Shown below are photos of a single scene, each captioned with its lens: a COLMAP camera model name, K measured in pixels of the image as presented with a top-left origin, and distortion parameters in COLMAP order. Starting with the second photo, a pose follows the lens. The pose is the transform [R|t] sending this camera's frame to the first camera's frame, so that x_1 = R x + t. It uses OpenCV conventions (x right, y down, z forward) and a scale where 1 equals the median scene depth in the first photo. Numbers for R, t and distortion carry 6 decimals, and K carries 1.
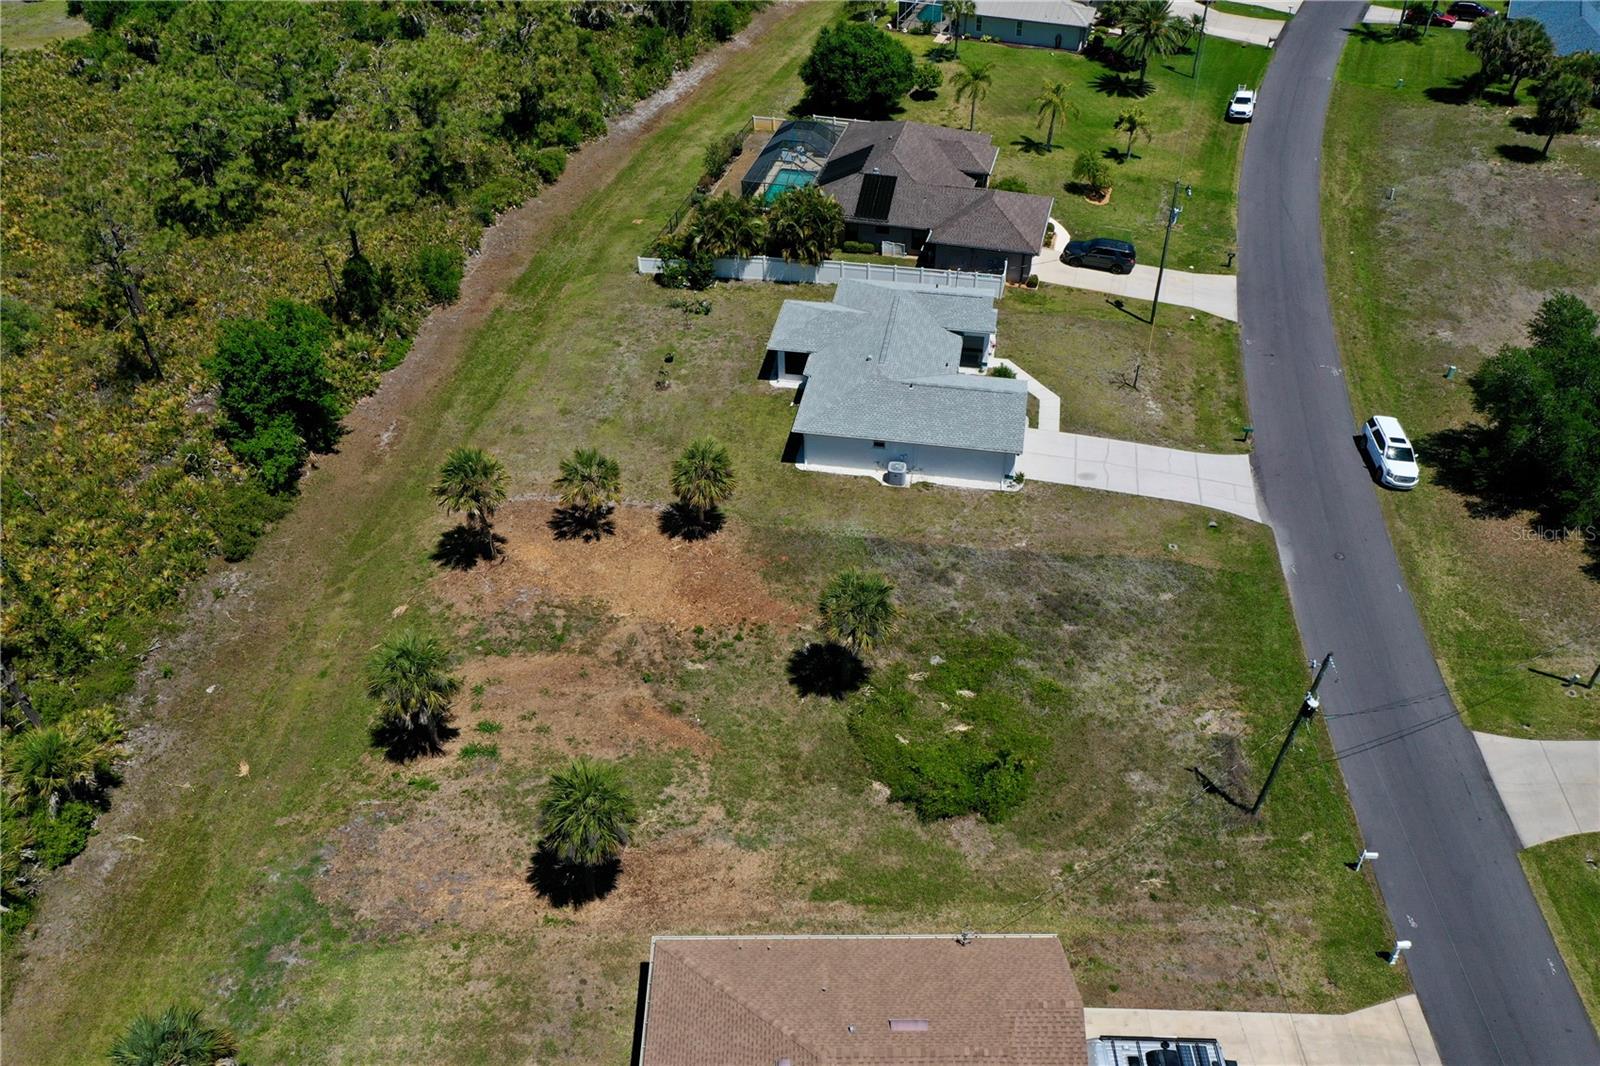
lens RADIAL K [[1261.2, 0, 800.0], [0, 1261.2, 533.0], [0, 0, 1]] dist [-0.011956, 0.003240]
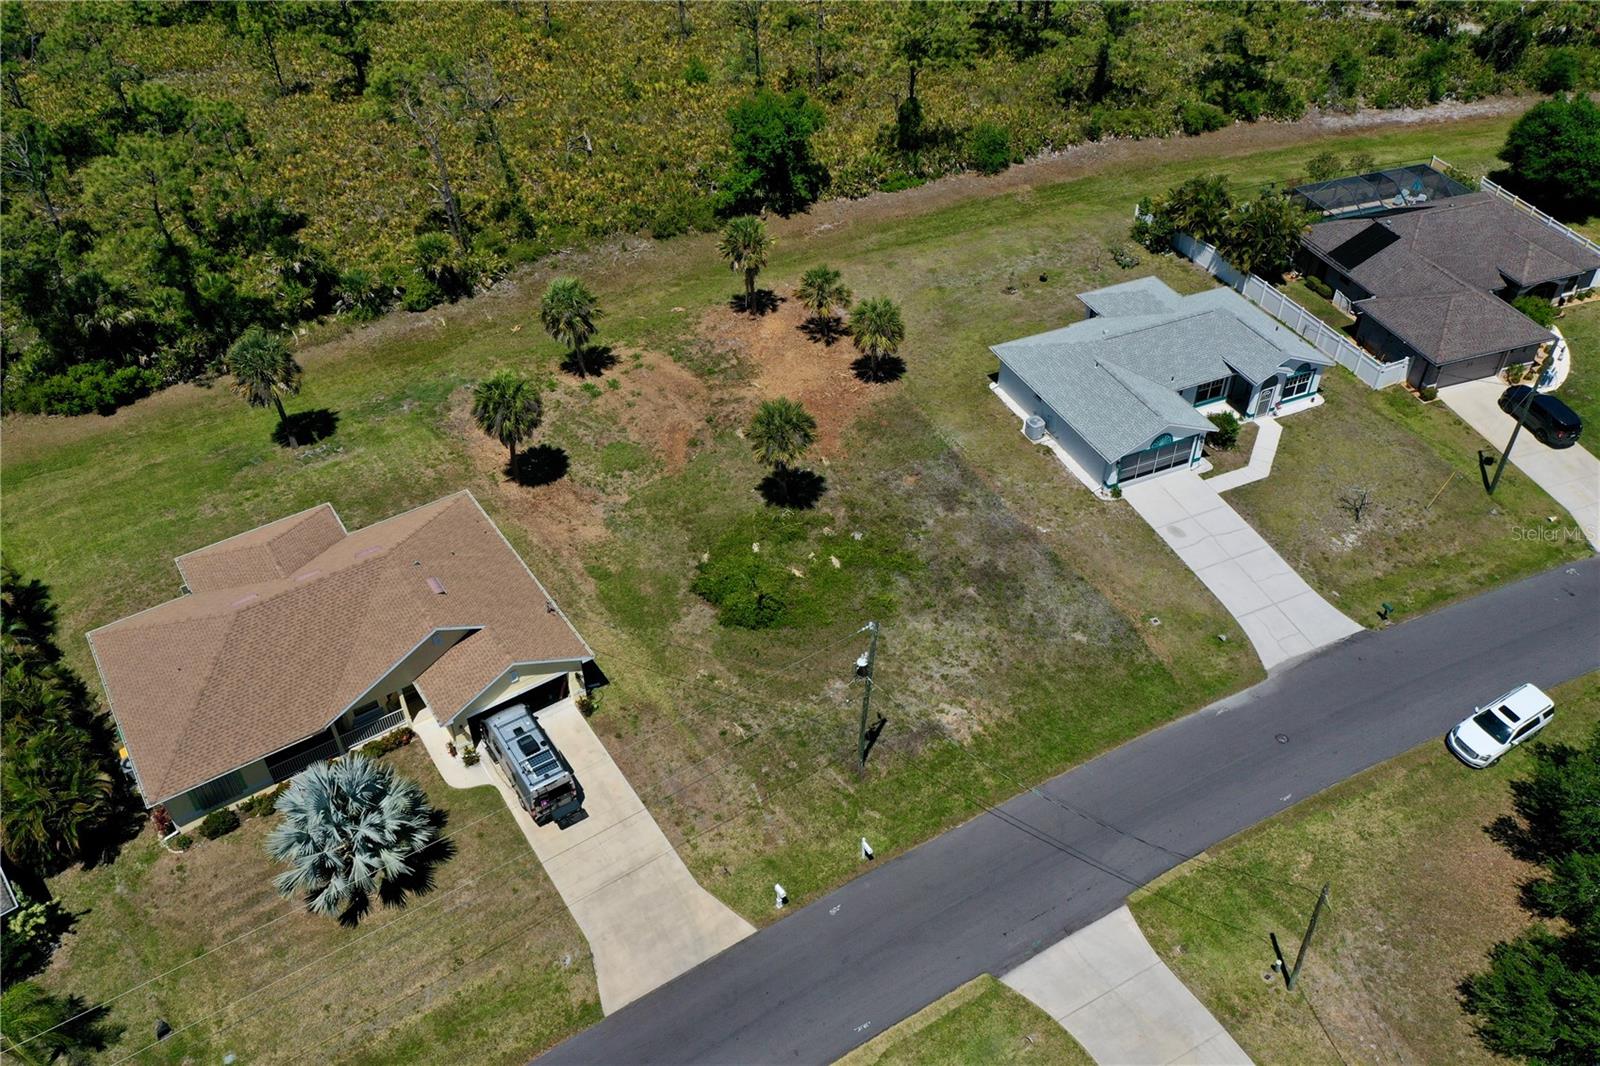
lens RADIAL K [[1261.5, 0, 801.0], [0, 1261.5, 531.3], [0, 0, 1]] dist [-0.003253, -0.001380]
pose [[0.562012, 0.542238, -0.624596, 0.811532], [-0.529247, 0.816064, 0.232243, -0.142456], [0.635641, 0.200042, 0.745616, 0.133161]]
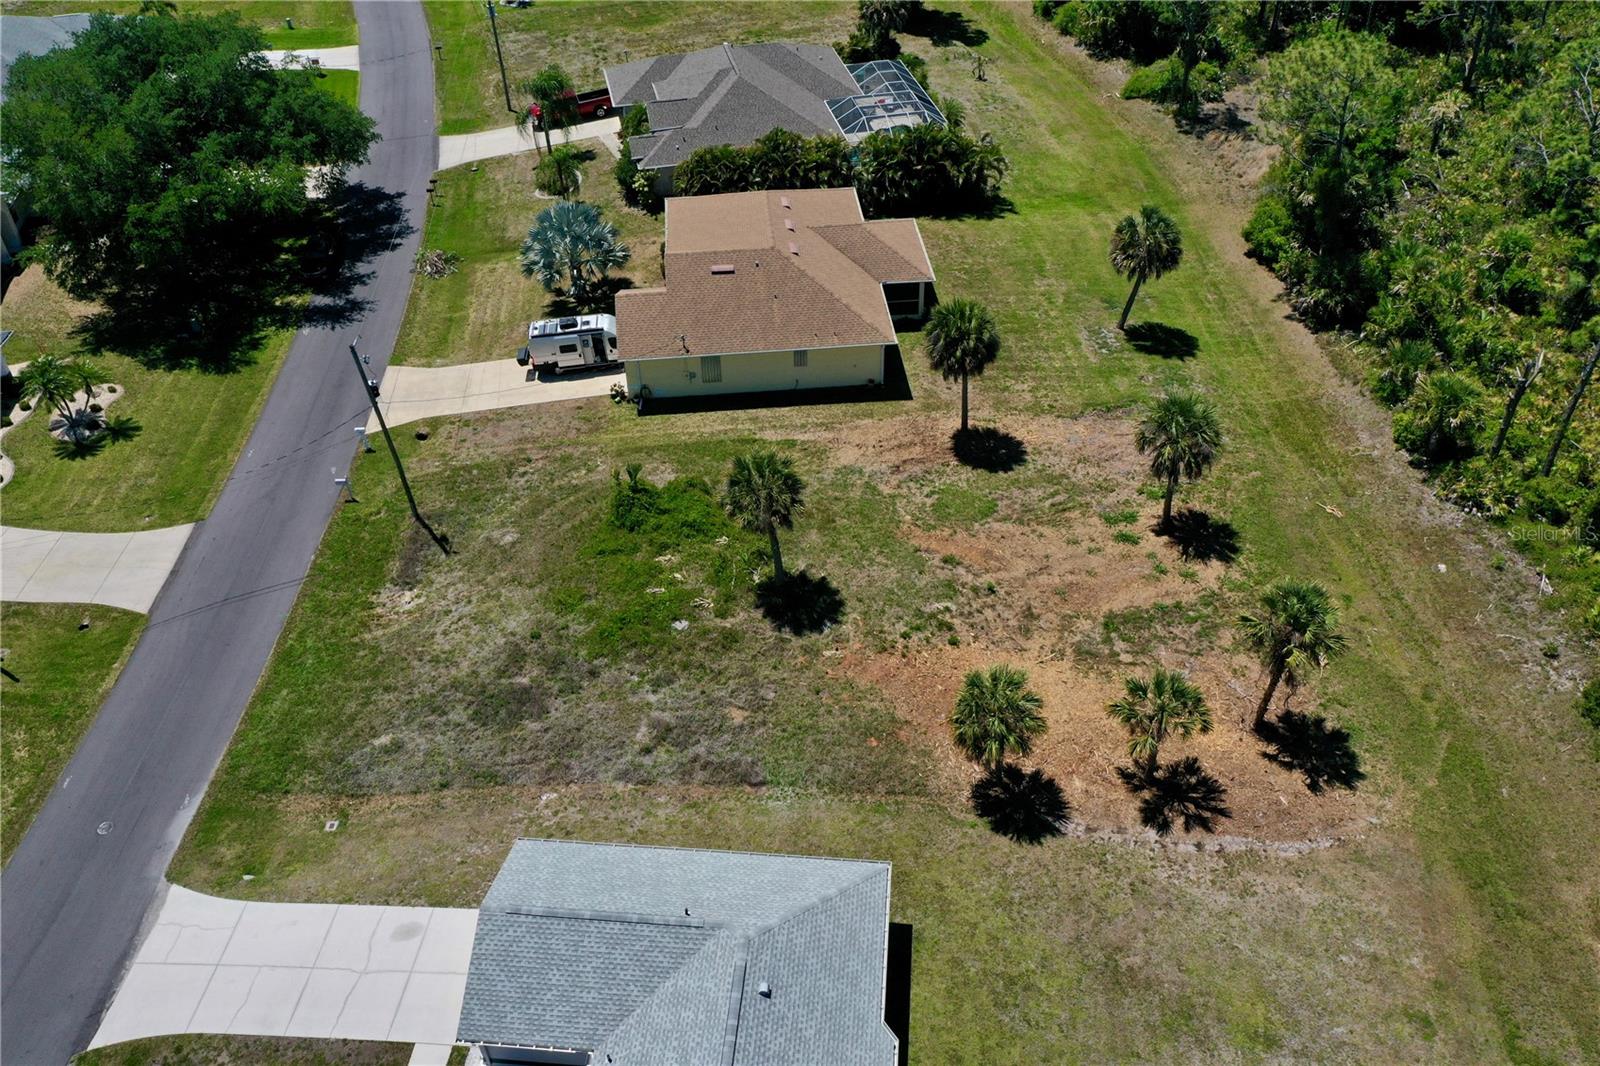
lens RADIAL K [[1258.8, 0, 802.4], [0, 1258.8, 539.9], [0, 0, 1]] dist [-0.008235, 0.004223]
pose [[-0.995664, 0.080060, -0.047372, 0.061988], [-0.033446, 0.167100, 0.985372, -0.835802], [0.086805, 0.982684, -0.163698, 1.137645]]
